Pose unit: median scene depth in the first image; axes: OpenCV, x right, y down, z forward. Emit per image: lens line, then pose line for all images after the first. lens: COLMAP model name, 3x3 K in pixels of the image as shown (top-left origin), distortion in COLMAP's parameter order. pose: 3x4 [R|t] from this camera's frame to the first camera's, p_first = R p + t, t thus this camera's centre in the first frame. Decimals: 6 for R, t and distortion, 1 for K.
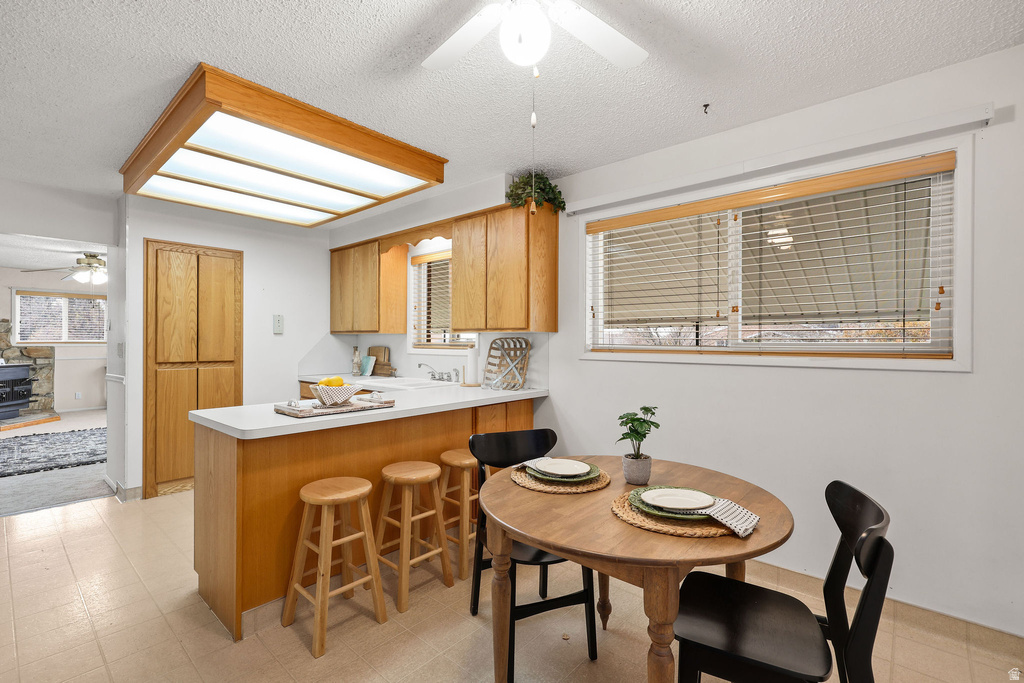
lens RADIAL K [[460.5, 0, 506.5], [0, 460.5, 342.2], [0, 0, 1]] dist [-0.003006, -0.000297]
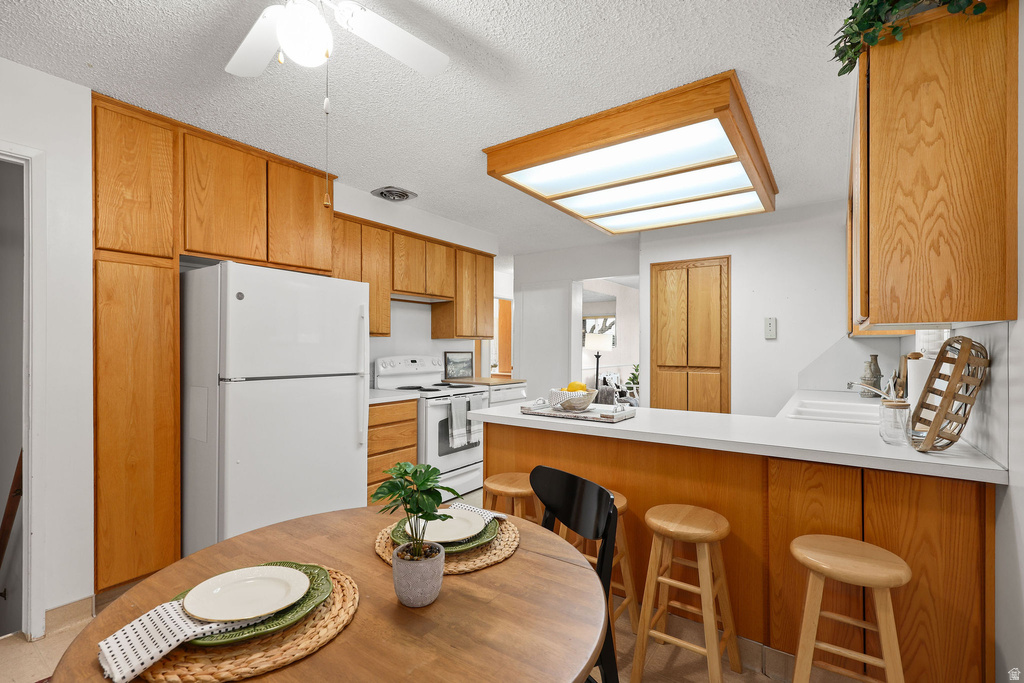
lens RADIAL K [[460.5, 0, 506.1], [0, 460.5, 344.3], [0, 0, 1]] dist [-0.003006, -0.000297]
pose [[0.097372, -0.010955, -0.995188, 0.381298], [-0.003245, 0.999931, -0.011325, 0.003969], [0.995243, 0.004332, 0.097330, 0.476580]]
